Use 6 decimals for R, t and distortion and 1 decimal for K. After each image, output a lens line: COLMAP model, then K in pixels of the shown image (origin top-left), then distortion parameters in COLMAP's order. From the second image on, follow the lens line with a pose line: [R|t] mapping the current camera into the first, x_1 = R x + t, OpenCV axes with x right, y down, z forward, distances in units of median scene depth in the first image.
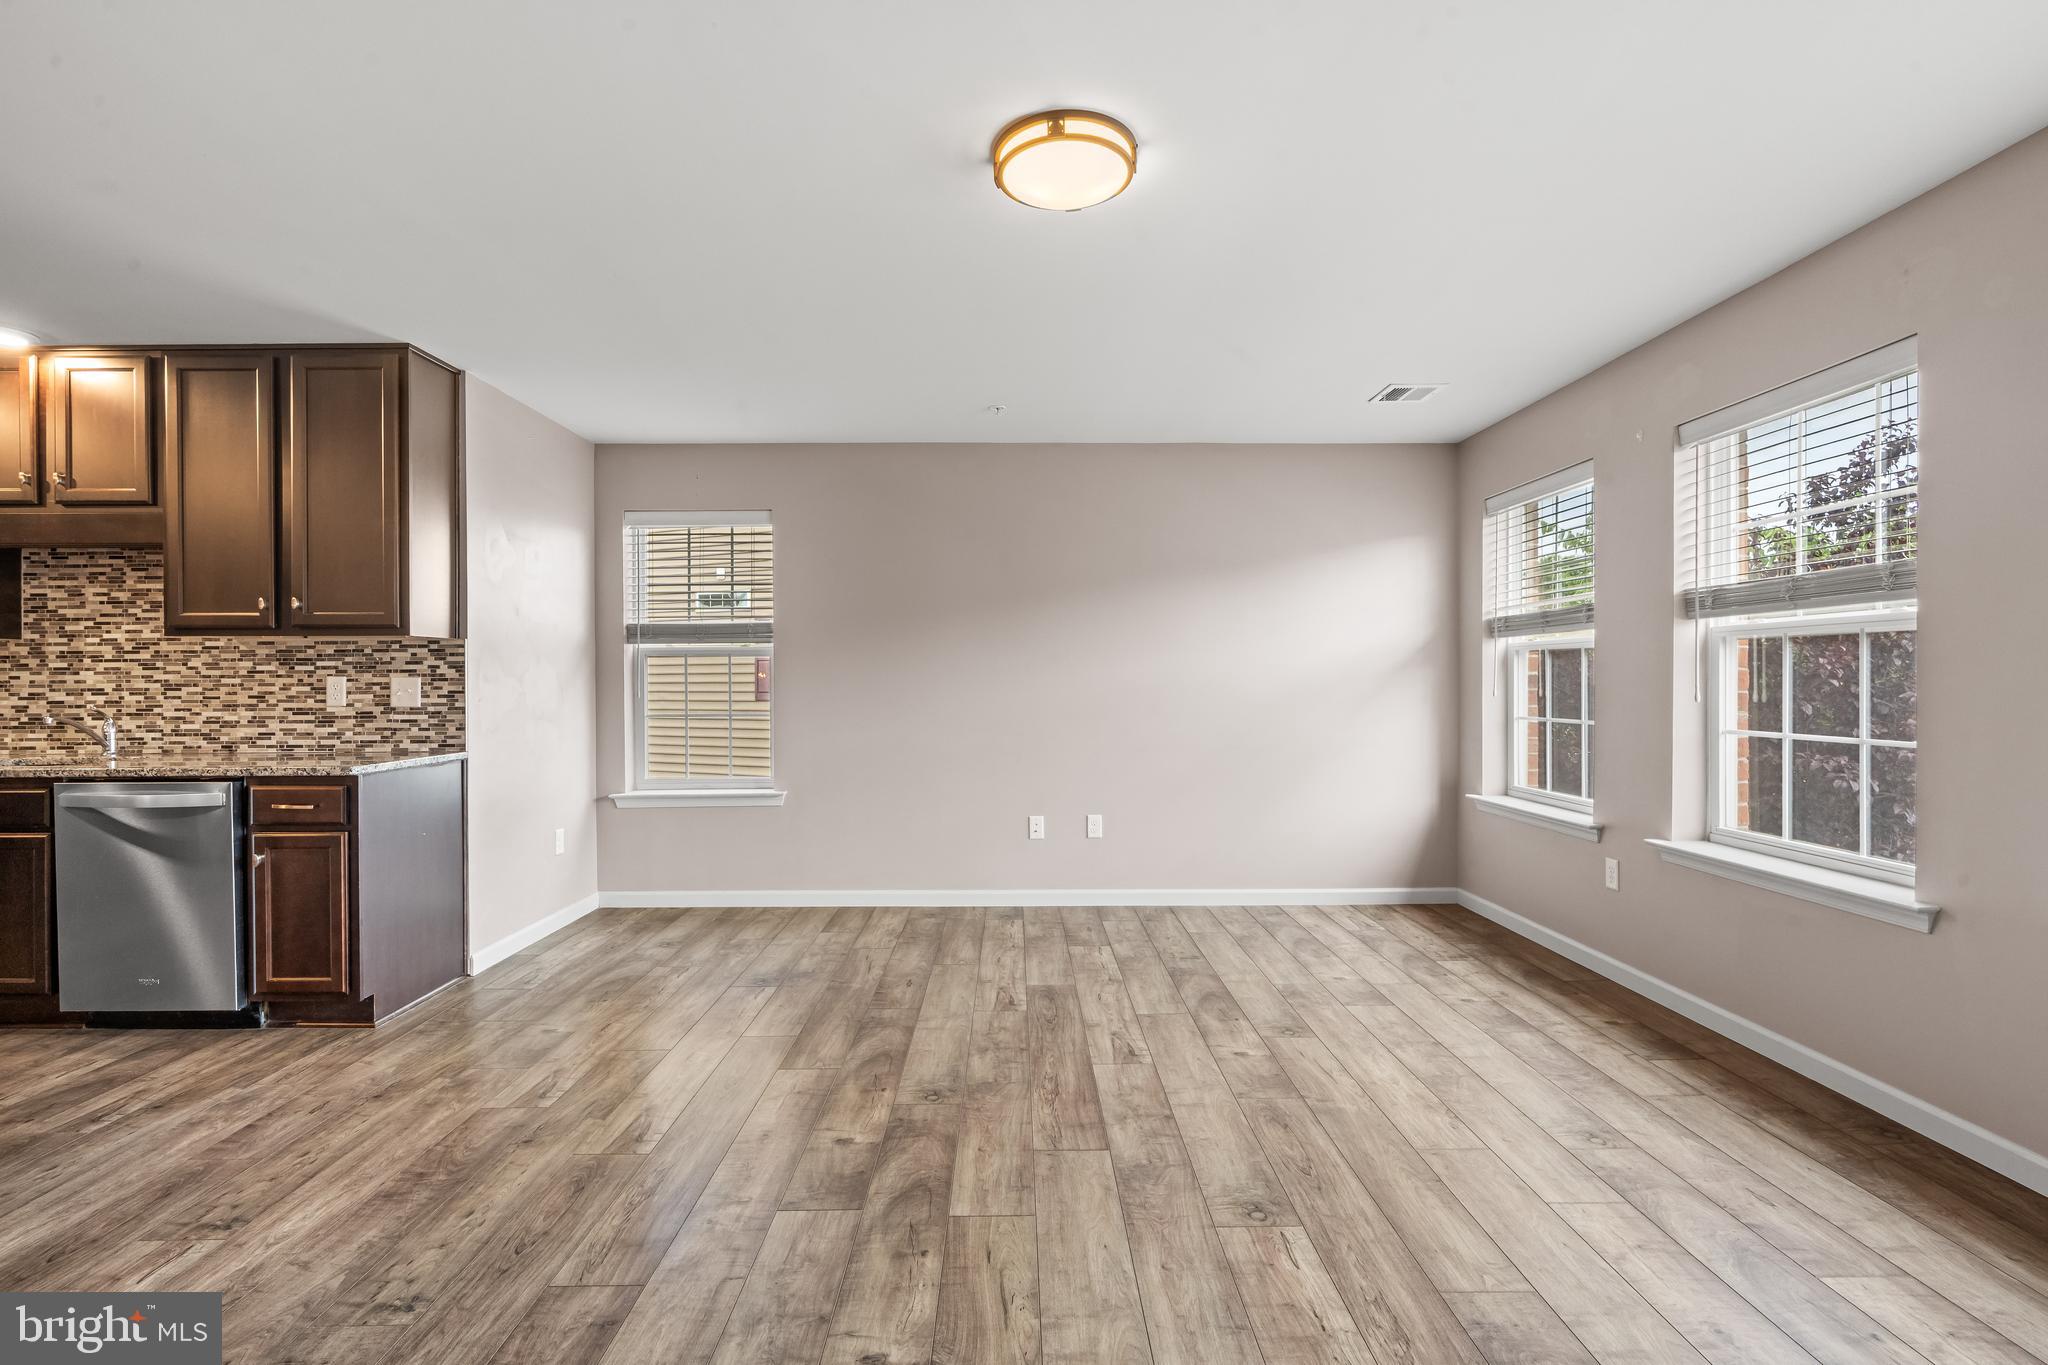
lens RADIAL K [[927.3, 0, 1009.4], [0, 927.3, 681.7], [0, 0, 1]] dist [-0.008145, 0.004871]
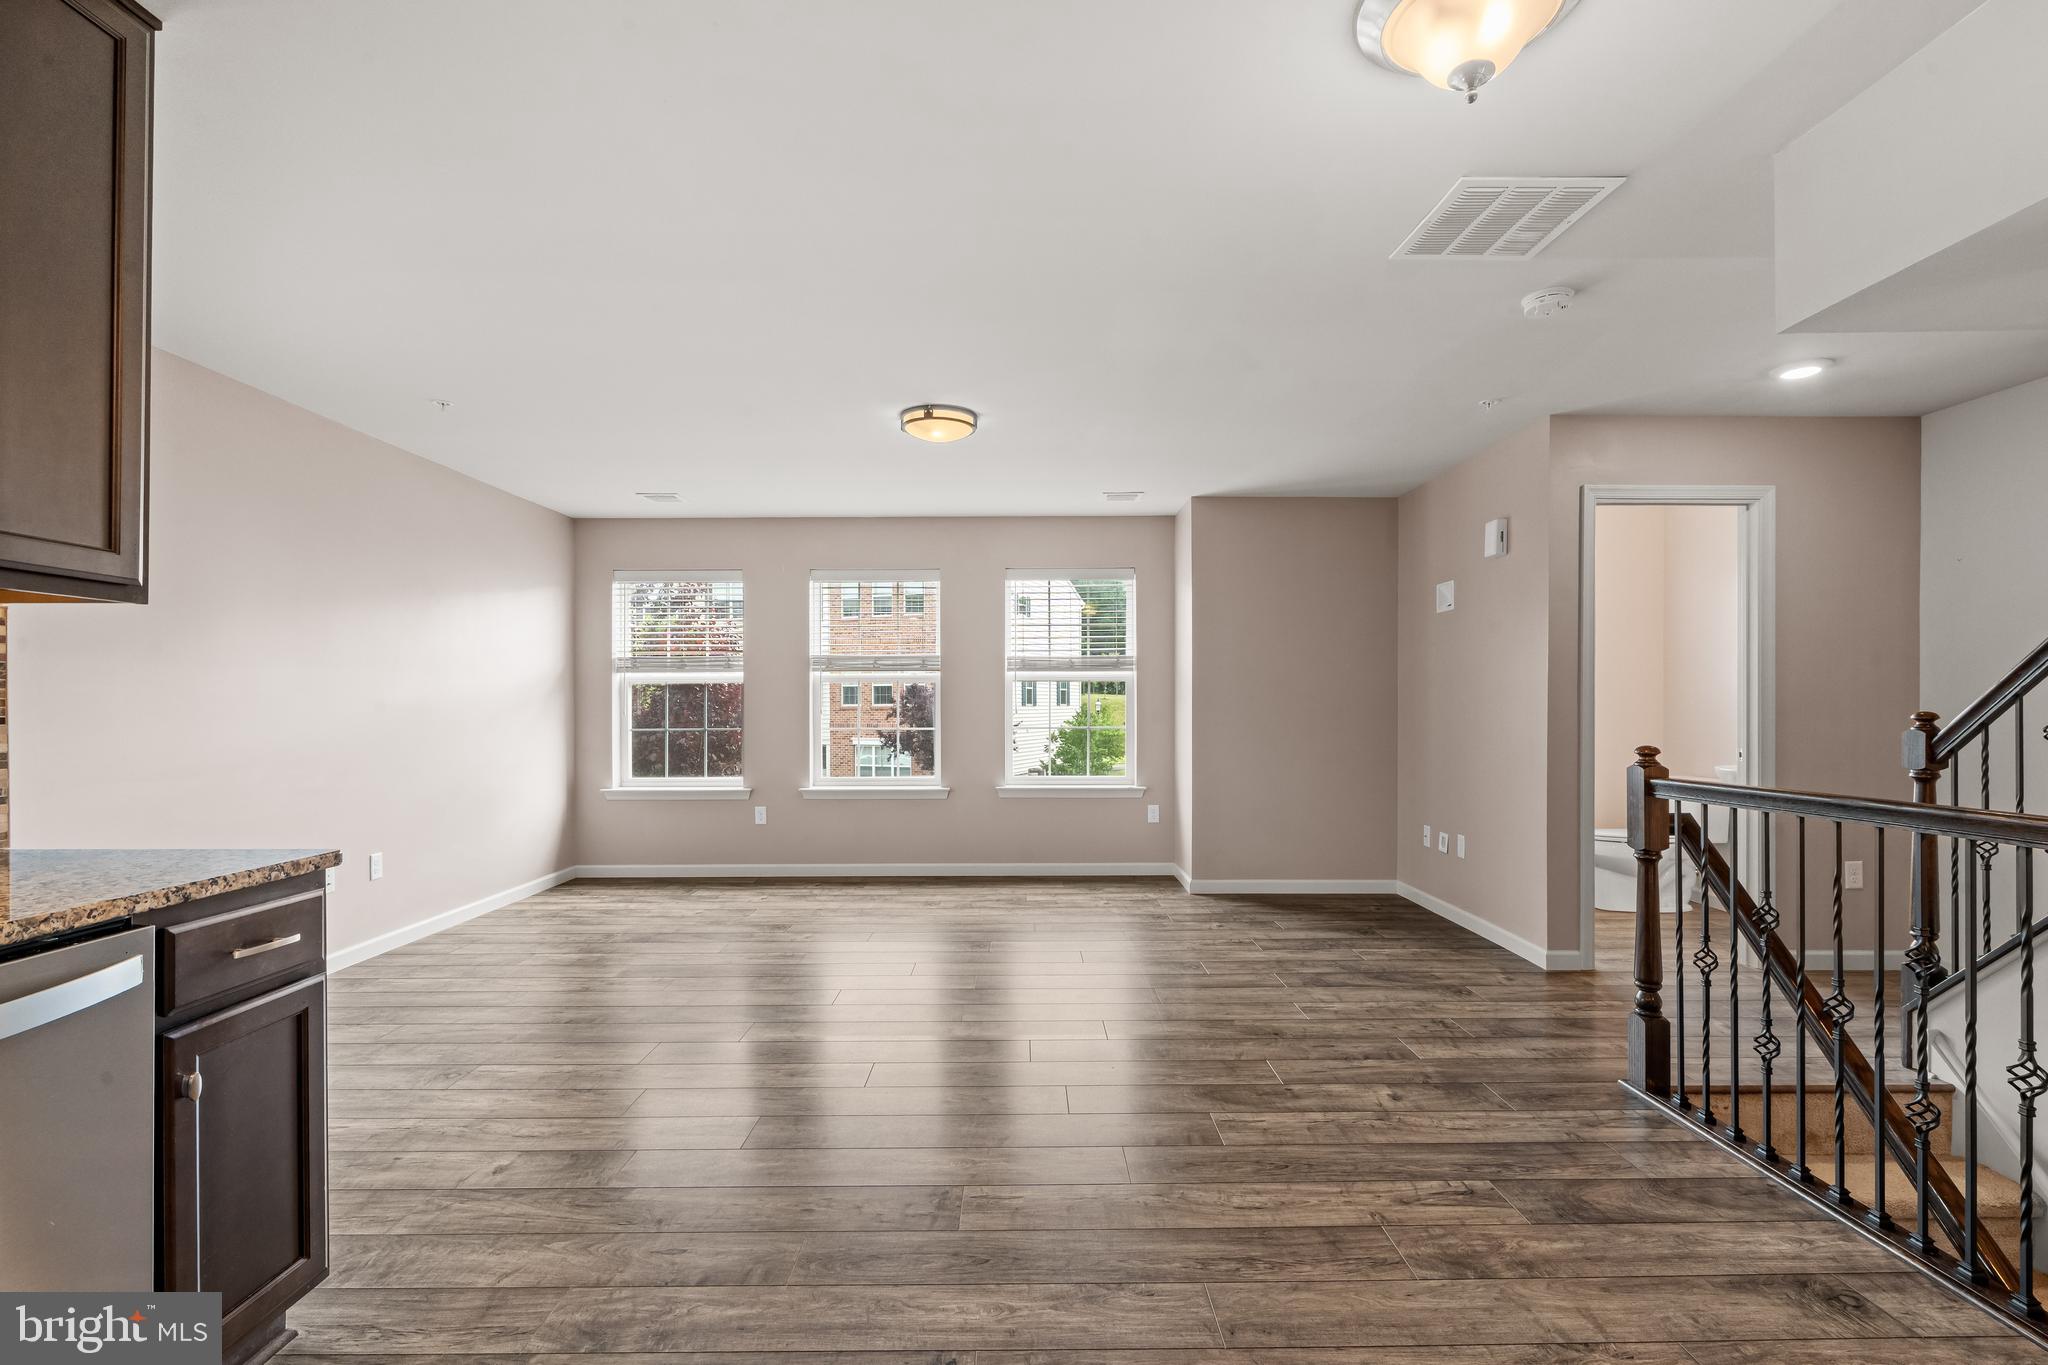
lens RADIAL K [[927.3, 0, 1022.9], [0, 927.3, 687.2], [0, 0, 1]] dist [-0.008145, 0.004871]
pose [[0.001944, 0.021329, 0.999771, -1.150143], [0.003940, 0.999765, -0.021337, 0.006657], [-0.999990, 0.003981, 0.001860, 0.529021]]
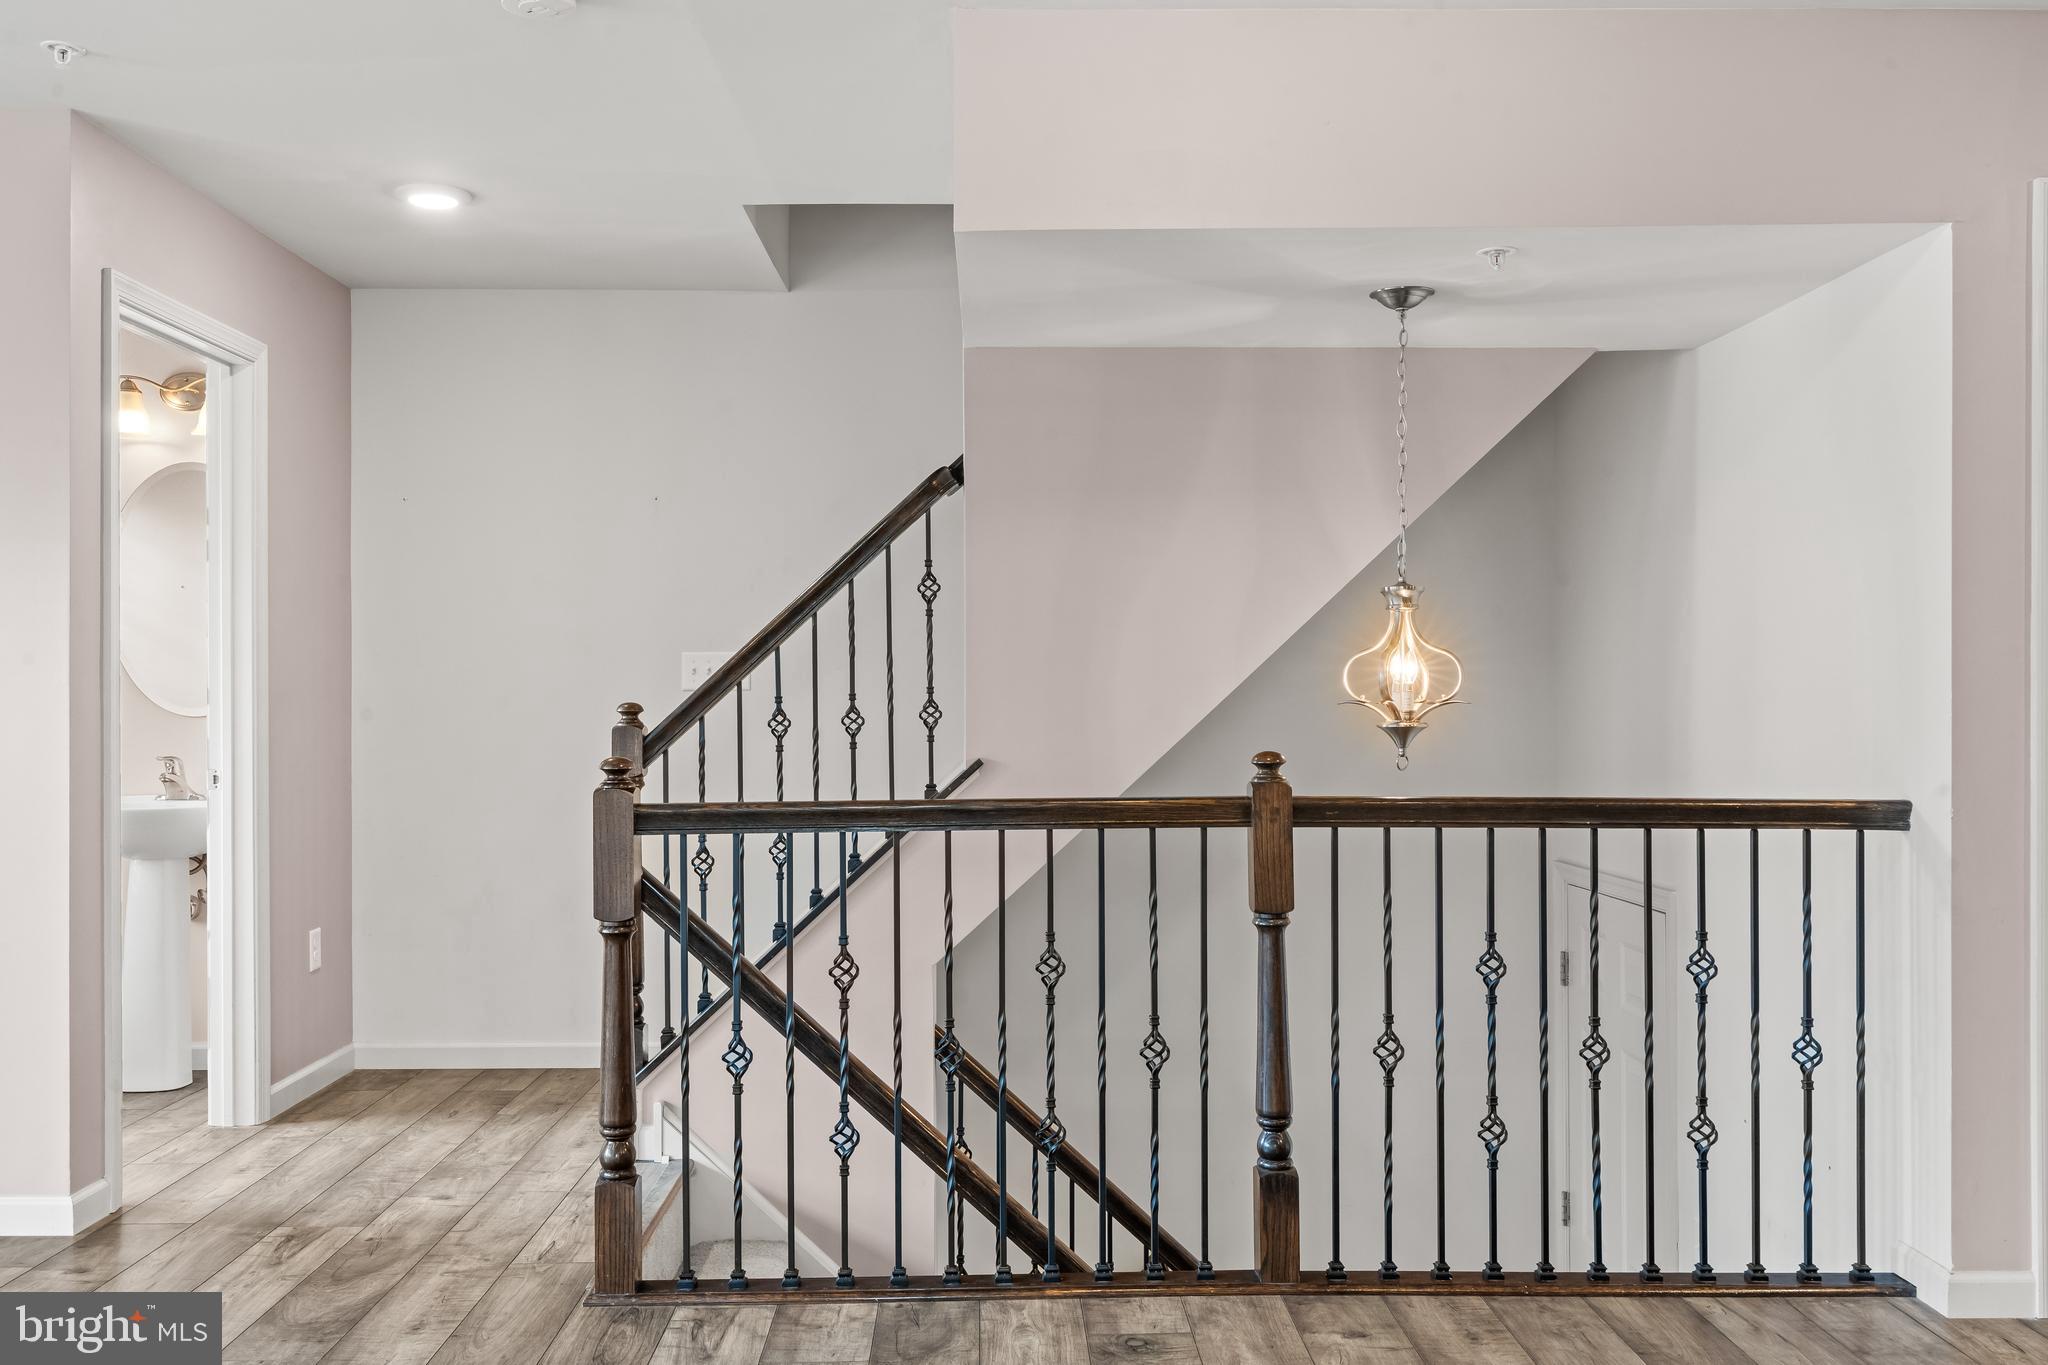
lens RADIAL K [[1736.5, 0, 1025.5], [0, 1736.5, 698.2], [0, 0, 1]] dist [-0.001642, 0.008081]
pose [[-0.999574, 0.005523, -0.028673, -0.541073], [0.005532, 0.999985, -0.000225, 0.012114], [0.028671, -0.000383, -0.999589, 0.954734]]
